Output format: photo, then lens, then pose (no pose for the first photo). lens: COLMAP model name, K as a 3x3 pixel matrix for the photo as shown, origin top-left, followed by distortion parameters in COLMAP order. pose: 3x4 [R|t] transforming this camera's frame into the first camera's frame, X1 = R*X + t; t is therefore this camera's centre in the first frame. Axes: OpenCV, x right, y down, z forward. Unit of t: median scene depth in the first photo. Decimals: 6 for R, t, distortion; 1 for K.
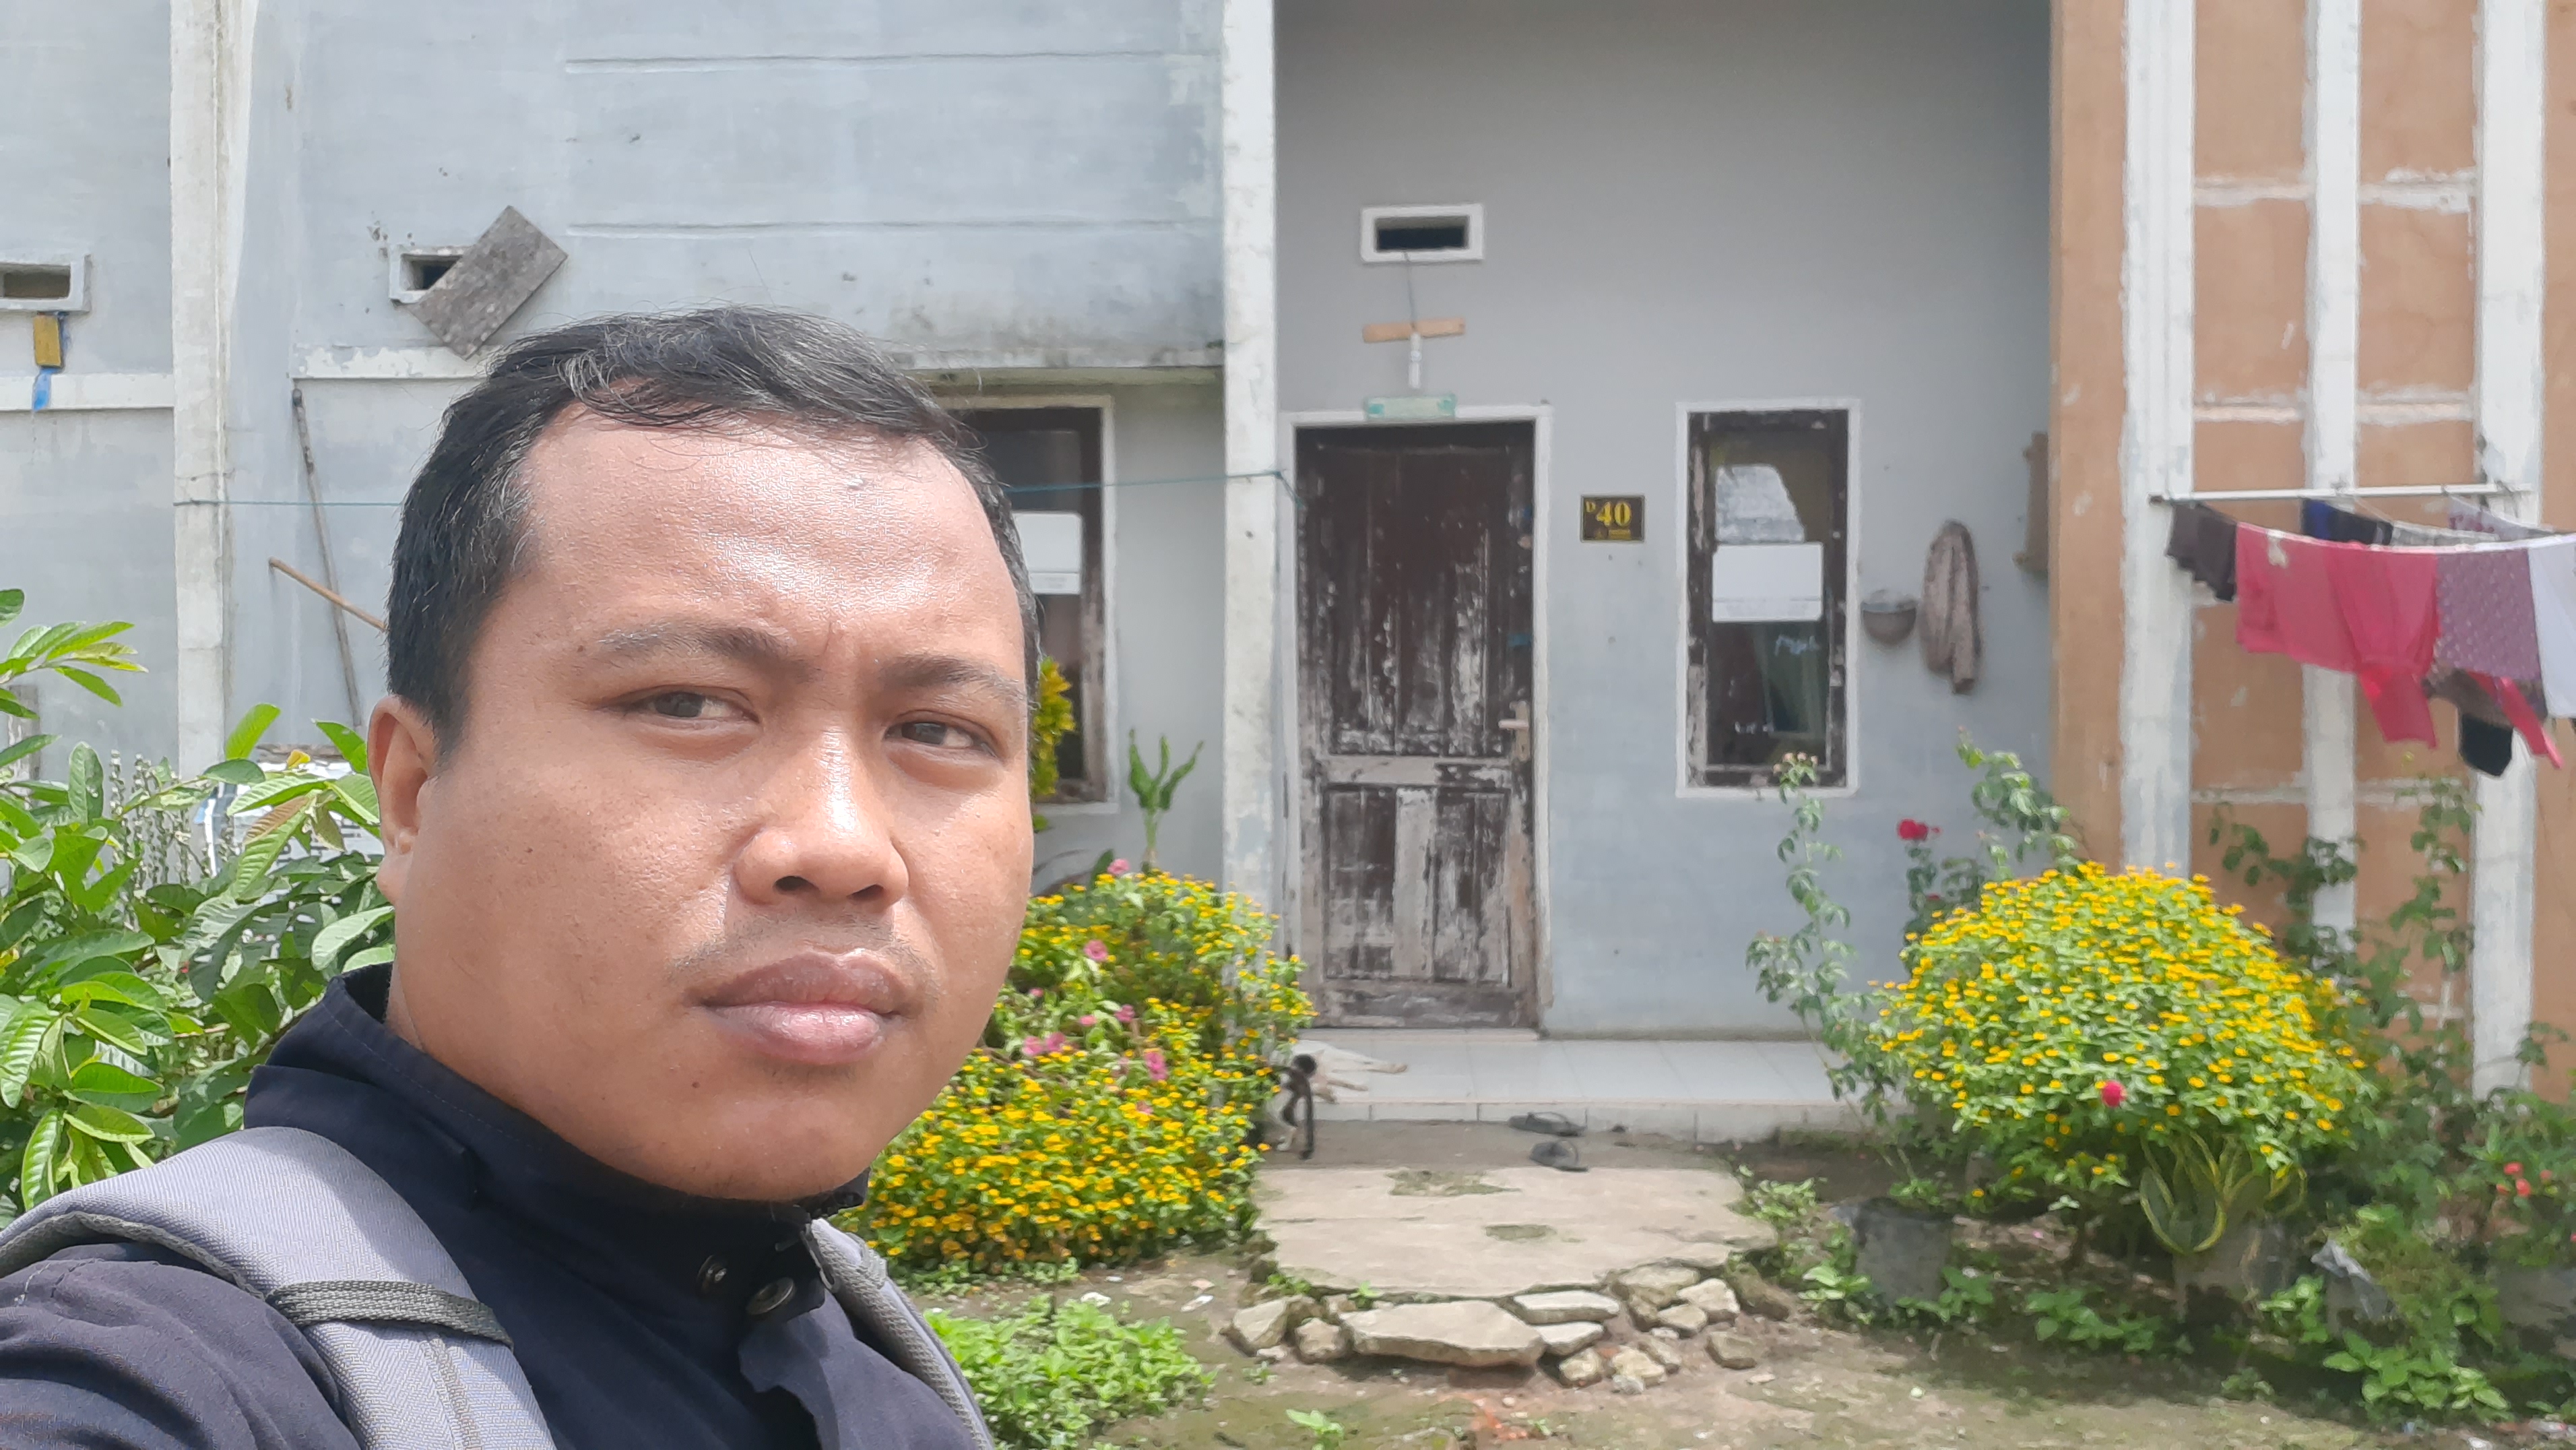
lens RADIAL K [[2401.9, 0, 1198.7], [0, 2401.9, 729.5], [0, 0, 1]] dist [0.156908, -0.351673]
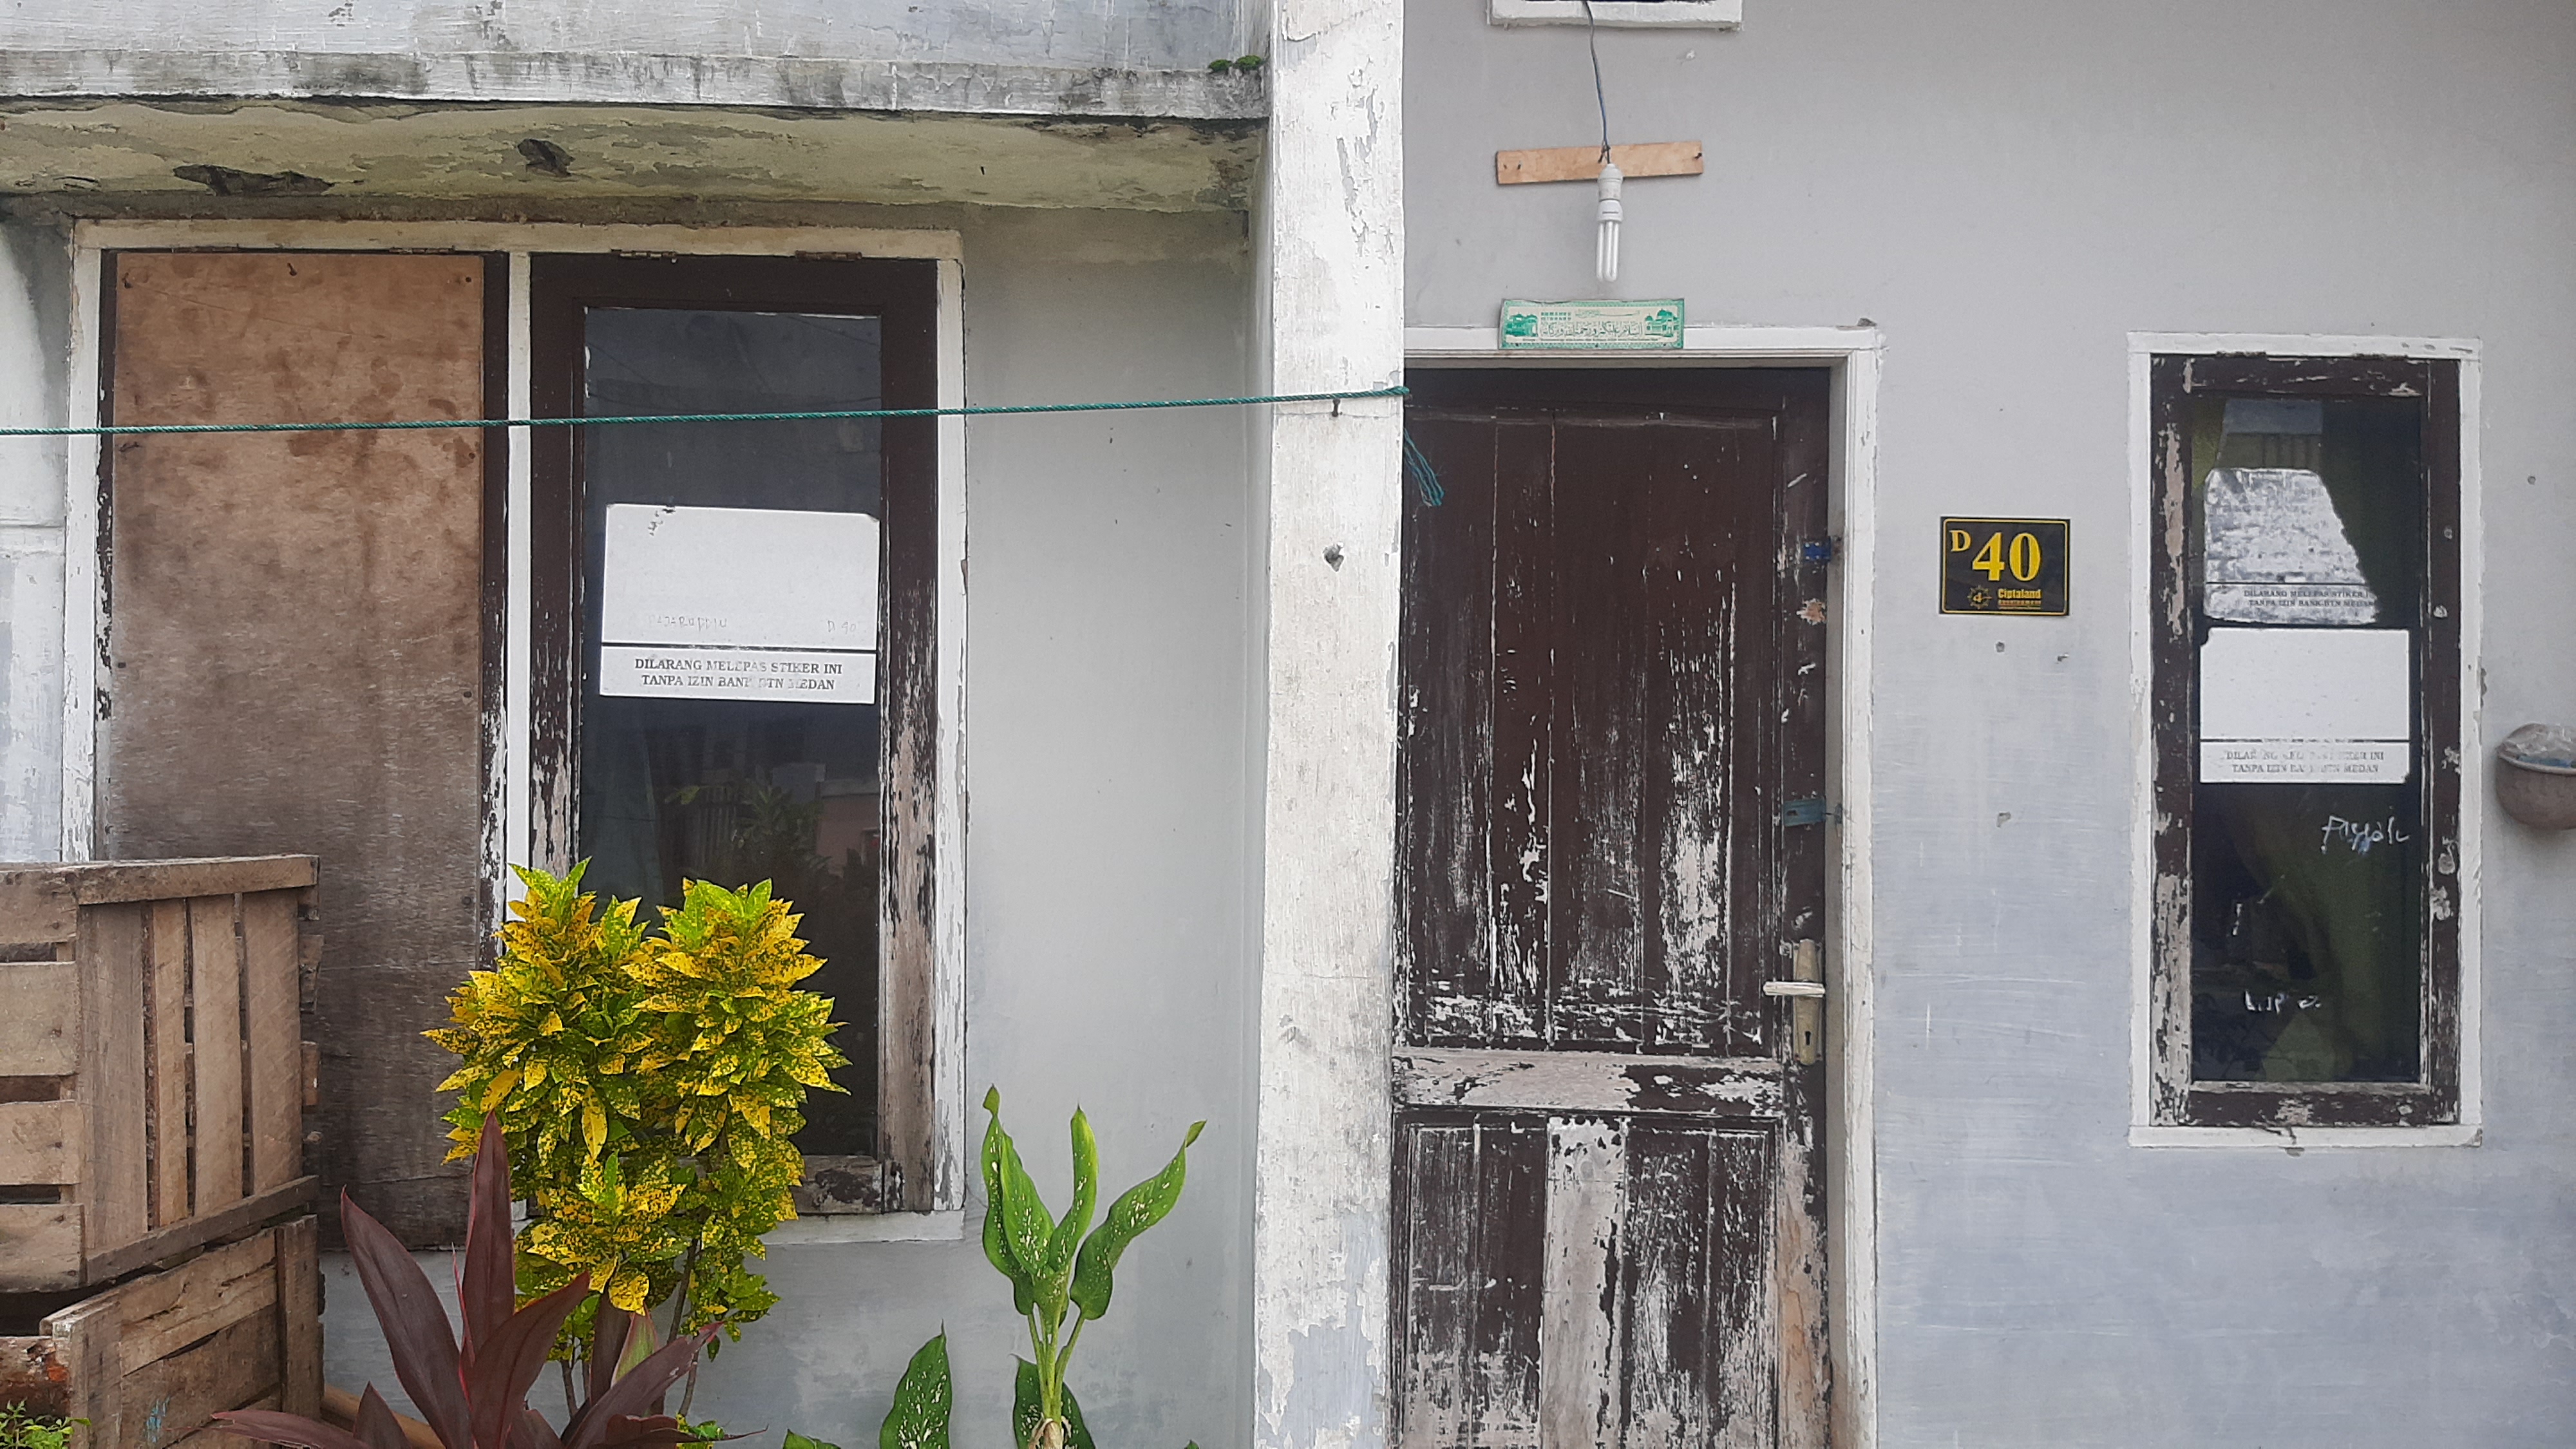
lens RADIAL K [[2038.7, 0, 1289.3], [0, 2038.7, 754.5], [0, 0, 1]] dist [0.066461, -0.001046]
pose [[0.991884, 0.014596, 0.126304, -0.022943], [-0.011430, 0.999603, -0.025759, -0.039734], [-0.126630, 0.024106, 0.991657, 0.644622]]
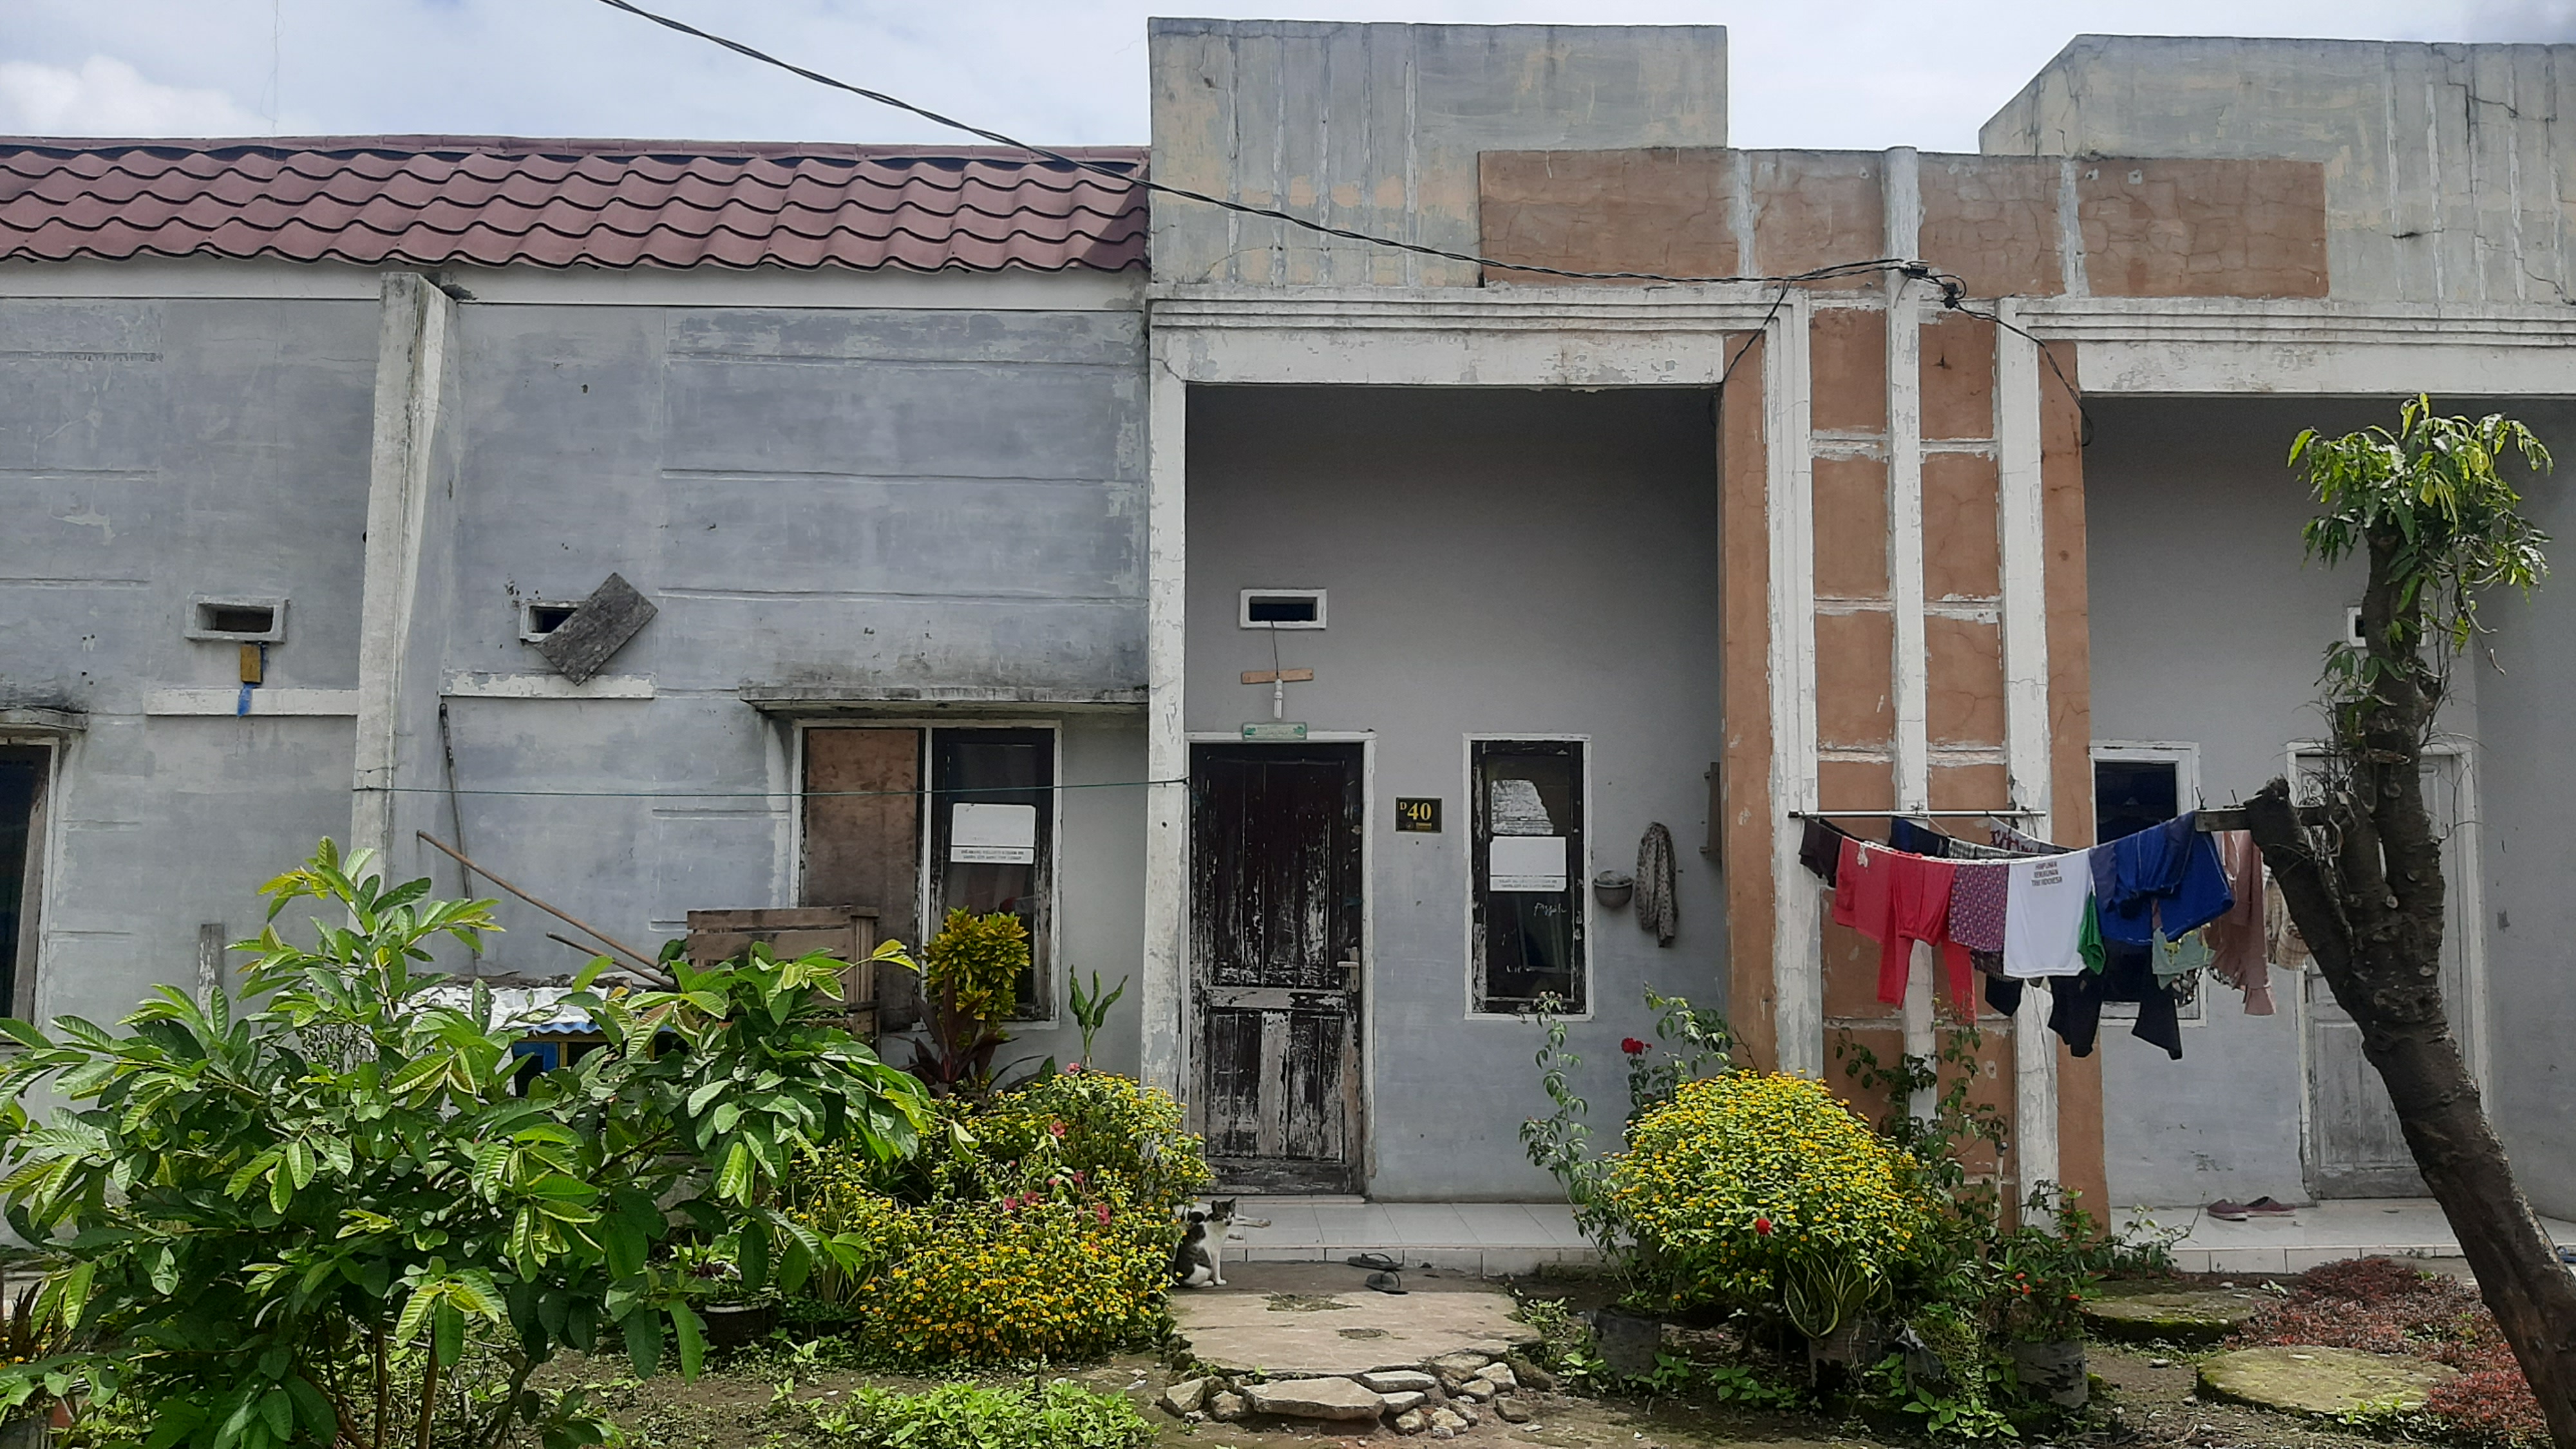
lens RADIAL K [[2018.4, 0, 1245.1], [0, 2018.4, 717.7], [0, 0, 1]] dist [0.148738, -0.371304]
pose [[0.995260, 0.022893, 0.094513, -0.040630], [-0.011517, 0.992805, -0.119190, -0.003820], [-0.096562, 0.117536, 0.988363, -0.150350]]
